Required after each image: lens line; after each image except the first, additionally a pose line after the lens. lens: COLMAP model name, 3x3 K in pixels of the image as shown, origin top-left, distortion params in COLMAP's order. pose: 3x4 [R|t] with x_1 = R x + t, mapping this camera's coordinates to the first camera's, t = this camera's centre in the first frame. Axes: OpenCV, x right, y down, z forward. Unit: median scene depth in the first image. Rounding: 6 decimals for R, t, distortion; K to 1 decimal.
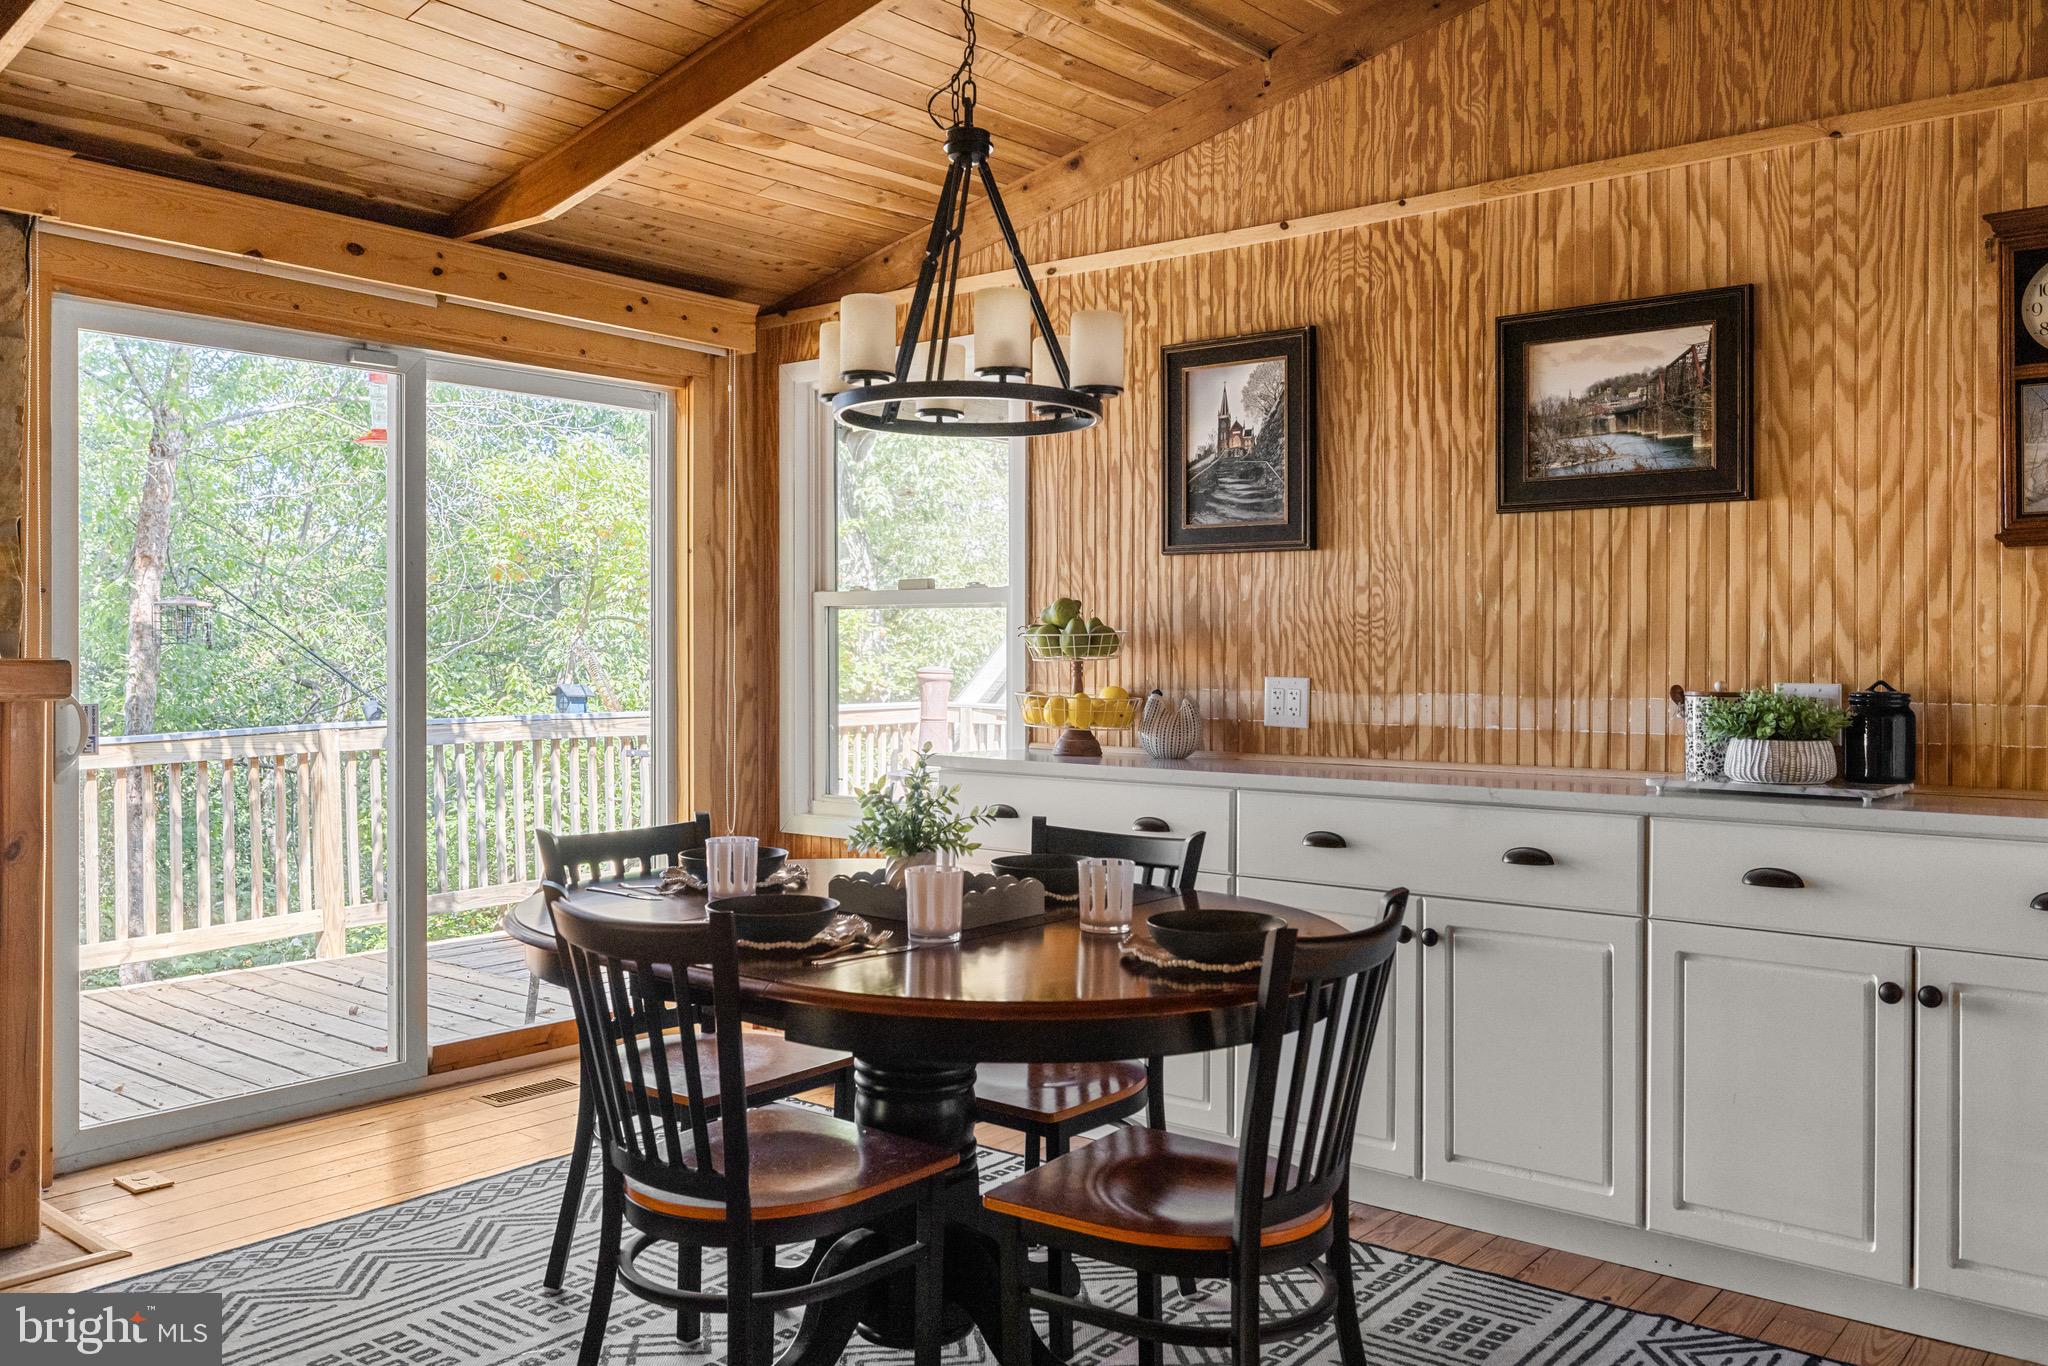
lens RADIAL K [[1635.8, 0, 1023.1], [0, 1635.8, 655.0], [0, 0, 1]] dist [-0.008338, 0.005082]
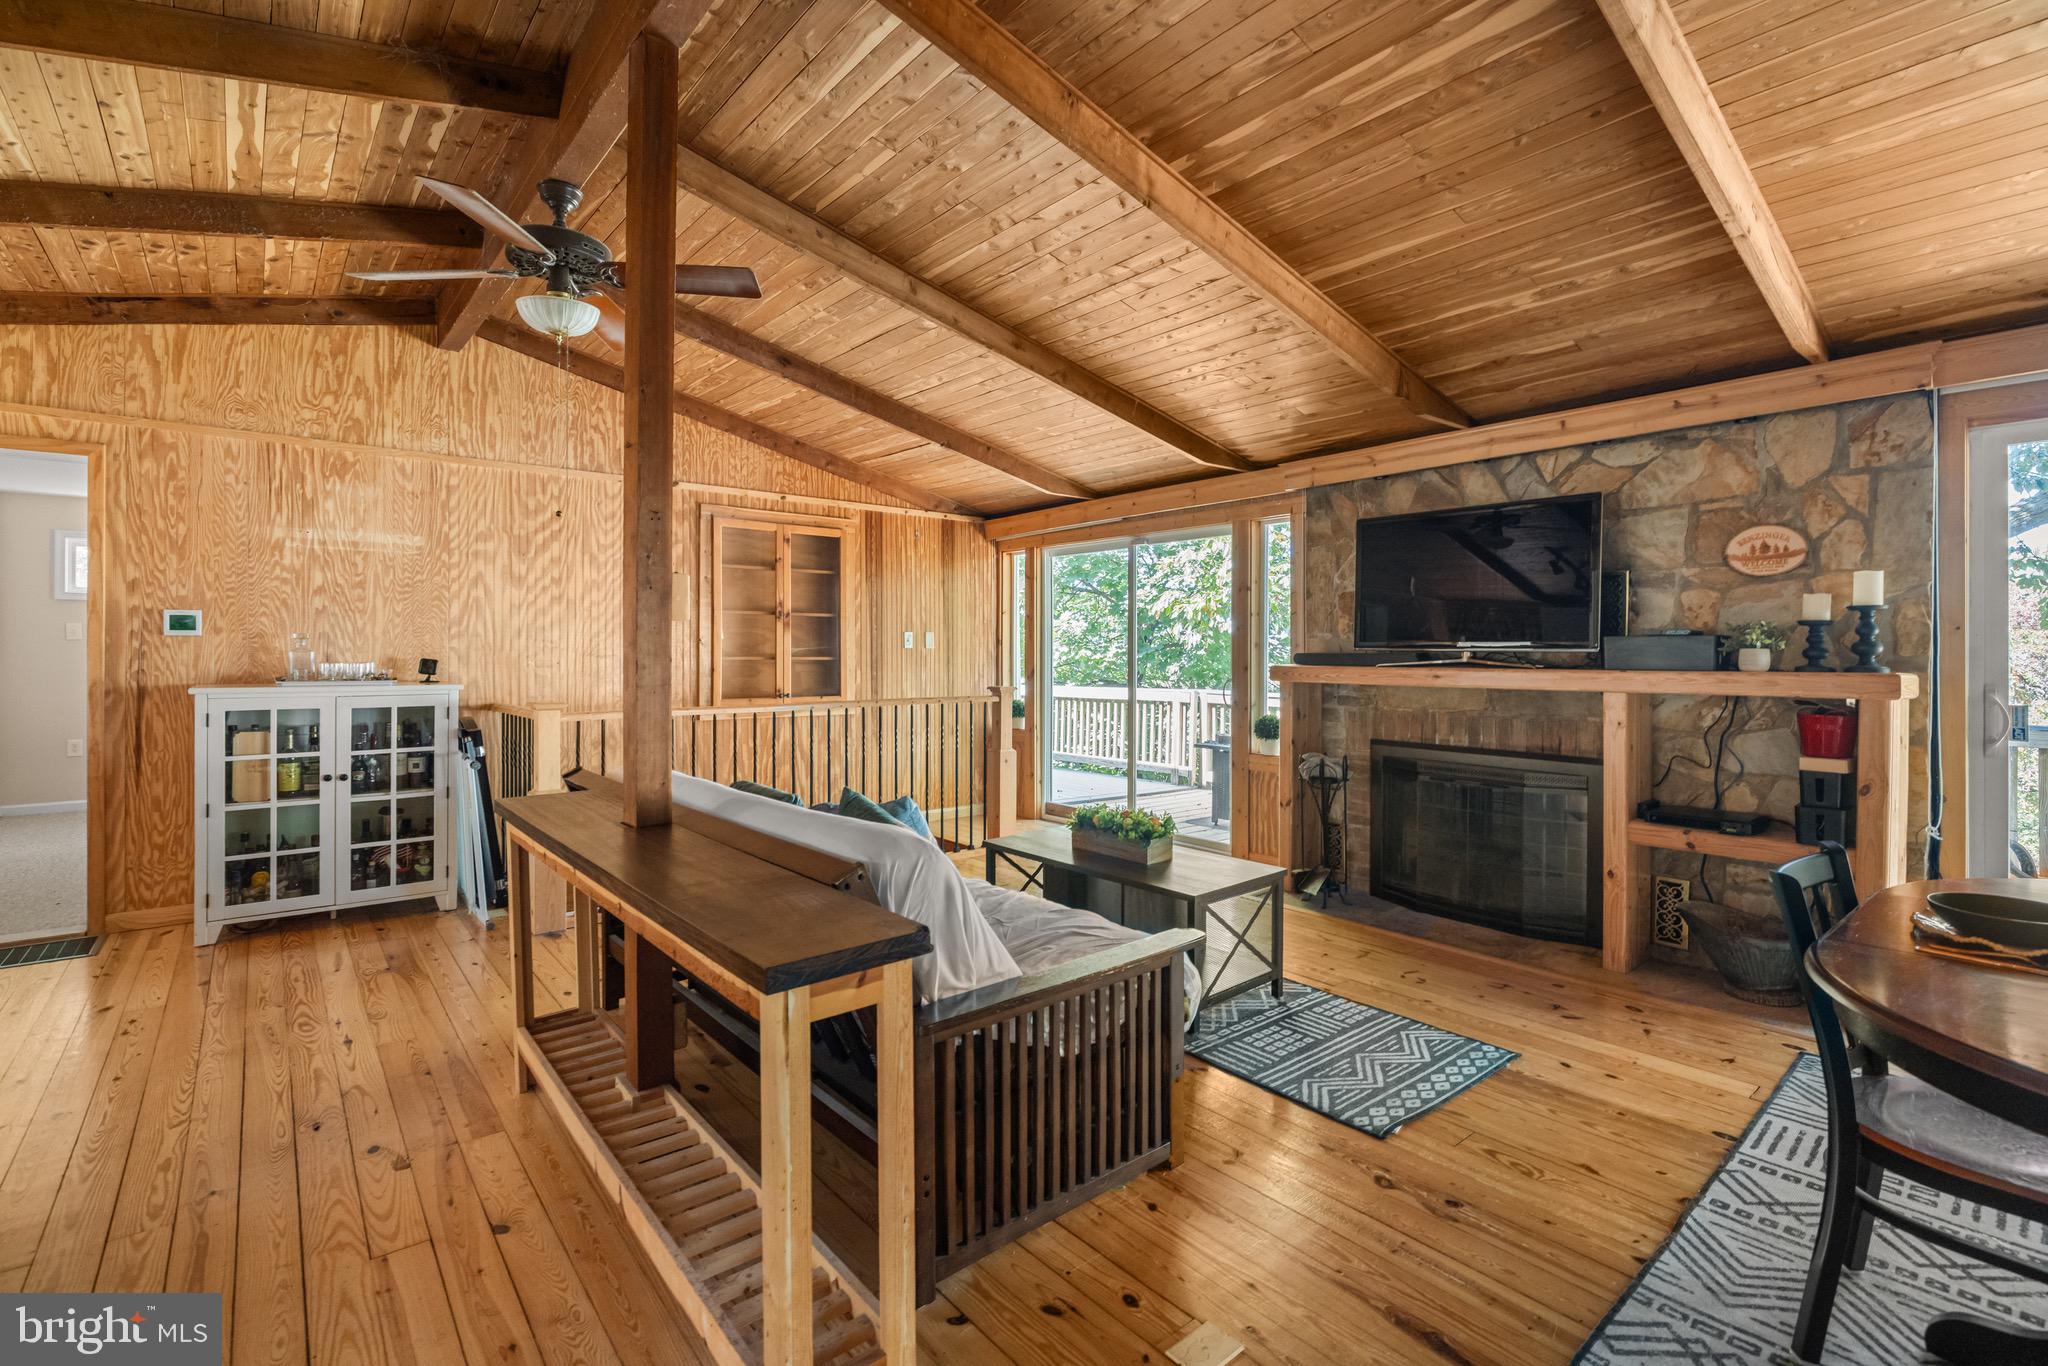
lens RADIAL K [[923.0, 0, 1019.1], [0, 923.0, 648.8], [0, 0, 1]] dist [-0.001402, -0.000087]
pose [[-0.196396, -0.002762, -0.980521, 0.466746], [-0.002374, 0.999994, -0.002341, -0.012103], [0.980522, 0.001868, -0.196402, 0.317840]]
